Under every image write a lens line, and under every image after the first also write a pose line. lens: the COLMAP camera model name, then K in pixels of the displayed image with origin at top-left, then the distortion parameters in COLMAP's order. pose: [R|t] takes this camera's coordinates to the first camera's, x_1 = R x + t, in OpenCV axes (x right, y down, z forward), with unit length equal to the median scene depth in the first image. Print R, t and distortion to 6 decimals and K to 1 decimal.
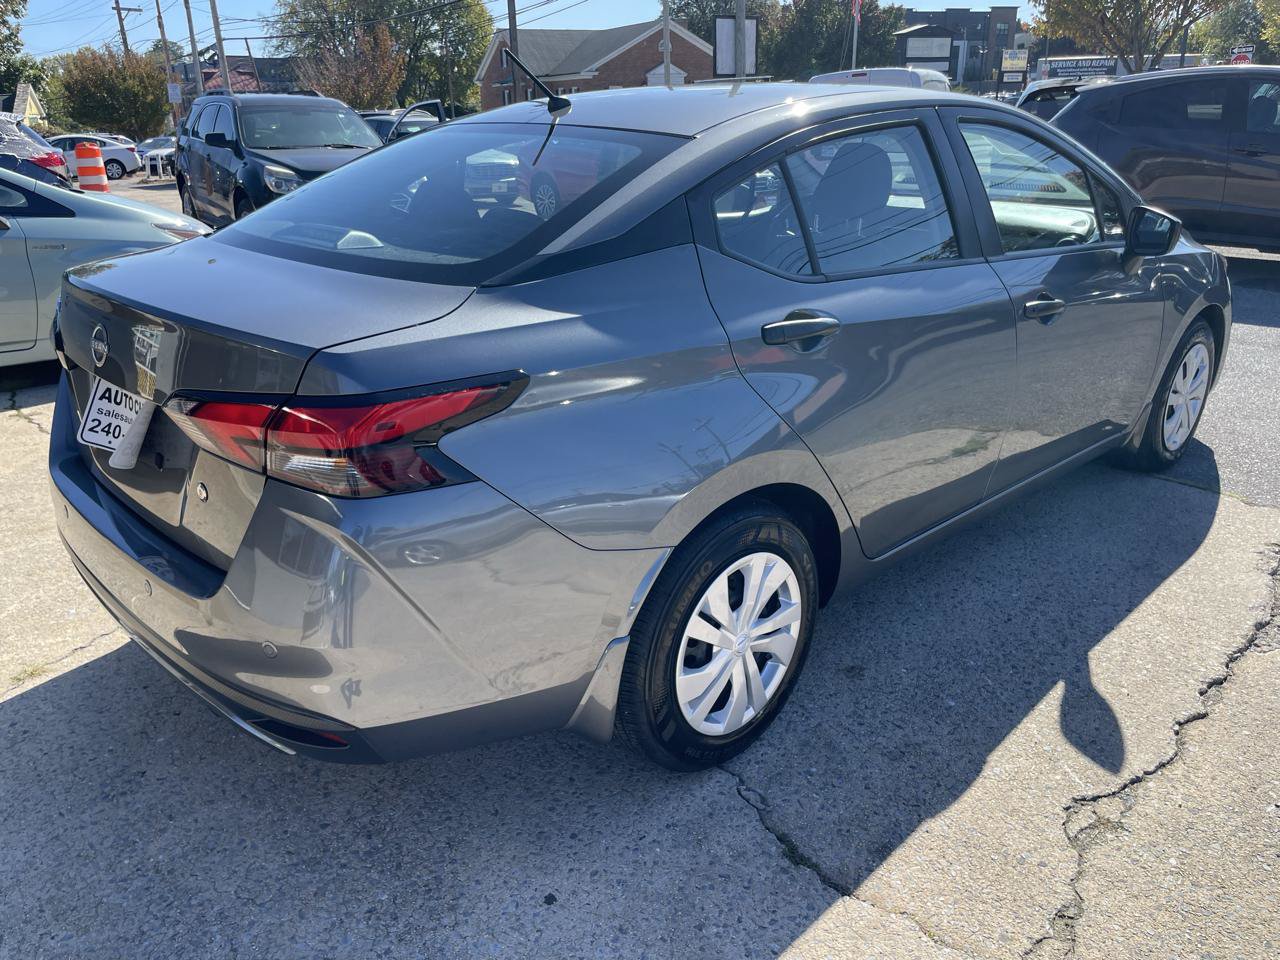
lens RADIAL K [[965.4, 0, 630.0], [0, 965.4, 478.0], [0, 0, 1]] dist [0.089852, -0.121254]
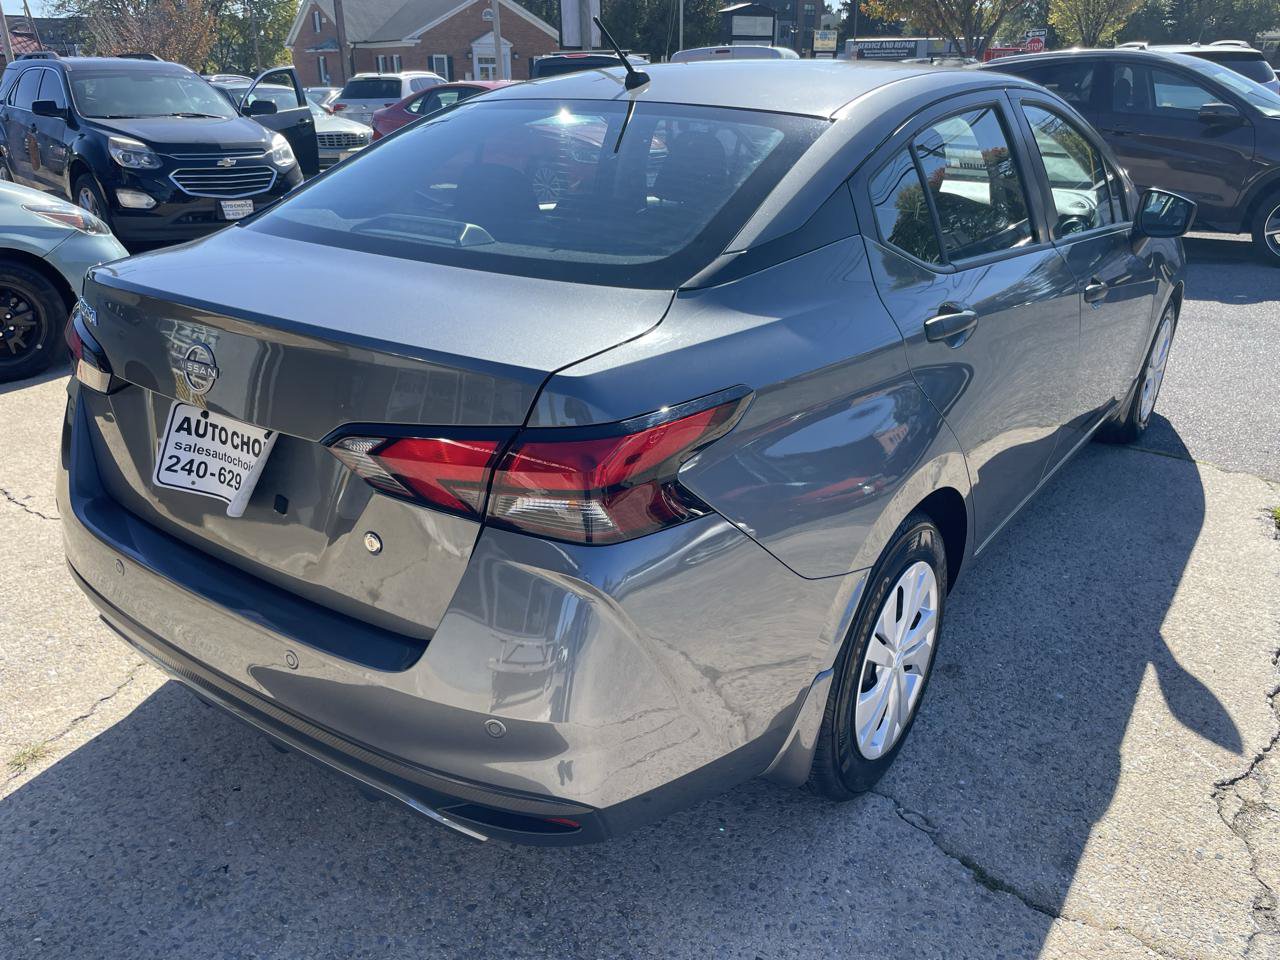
lens RADIAL K [[965.4, 0, 636.9], [0, 965.4, 469.5], [0, 0, 1]] dist [0.089852, -0.121254]
pose [[0.983824, -0.050037, 0.172010, -0.280011], [0.047123, 0.998669, 0.020981, -0.043721], [-0.172831, -0.012536, 0.984872, 0.111963]]
